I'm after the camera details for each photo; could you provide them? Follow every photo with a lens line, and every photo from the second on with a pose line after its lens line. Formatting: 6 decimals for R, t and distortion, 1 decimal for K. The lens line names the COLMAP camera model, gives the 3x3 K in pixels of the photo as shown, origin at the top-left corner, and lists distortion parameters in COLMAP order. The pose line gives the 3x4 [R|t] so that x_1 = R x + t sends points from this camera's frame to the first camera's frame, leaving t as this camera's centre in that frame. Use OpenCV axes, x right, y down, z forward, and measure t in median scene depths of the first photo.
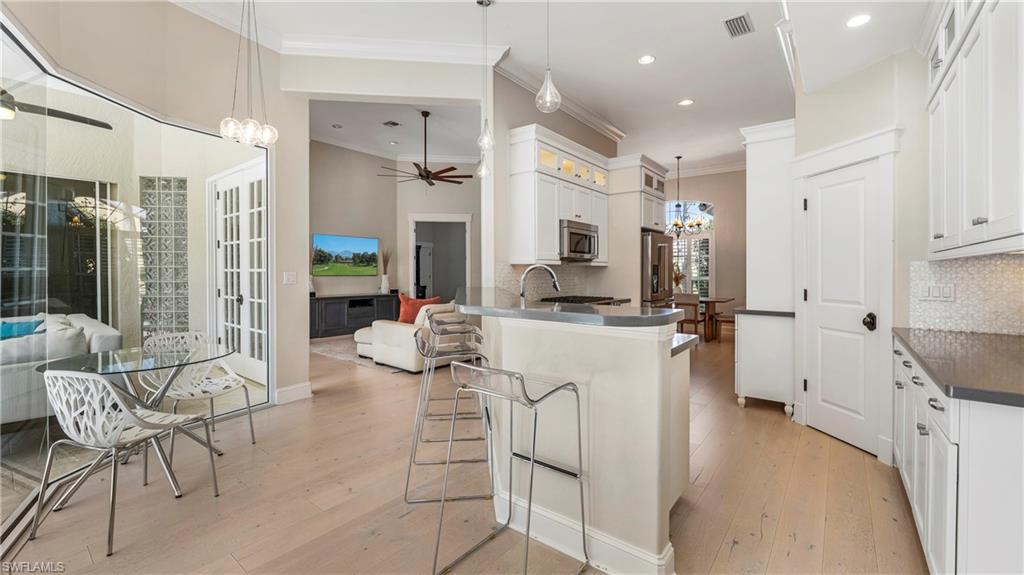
lens RADIAL K [[419.1, 0, 520.1], [0, 419.1, 269.3], [0, 0, 1]] dist [0.000258, -0.000767]
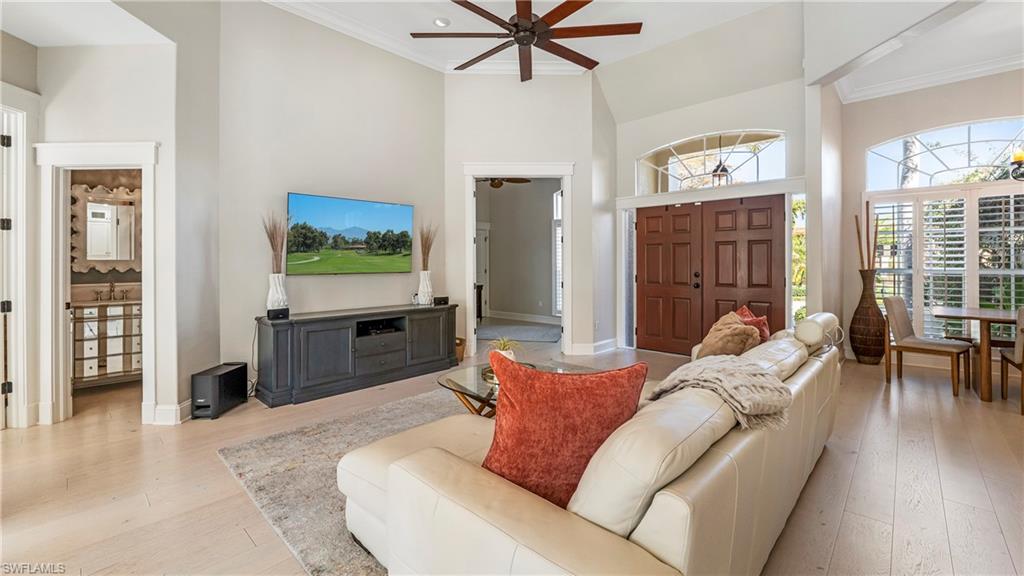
lens RADIAL K [[419.1, 0, 518.2], [0, 419.1, 252.4], [0, 0, 1]] dist [0.000258, -0.000767]
pose [[0.996619, -0.007186, -0.081850, -0.255853], [0.005651, 0.999804, -0.018968, -0.001279], [0.081971, 0.018441, 0.996464, 0.761062]]
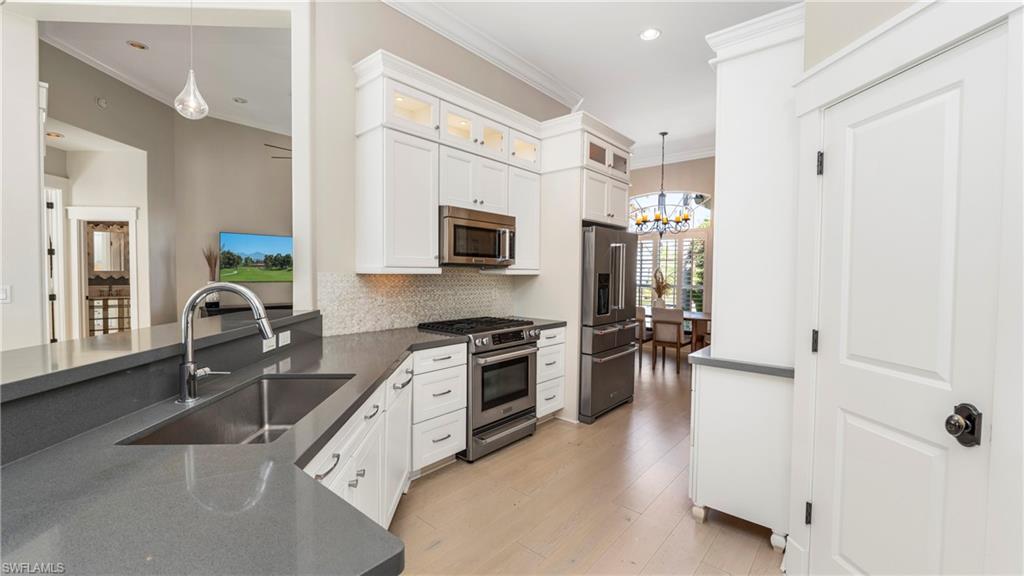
lens RADIAL K [[419.1, 0, 513.9], [0, 419.1, 286.1], [0, 0, 1]] dist [0.000258, -0.000767]
pose [[0.998690, 0.007112, -0.050680, 0.202975], [-0.005272, 0.999325, 0.036358, -0.013773], [0.050904, -0.036043, 0.998053, 0.282602]]
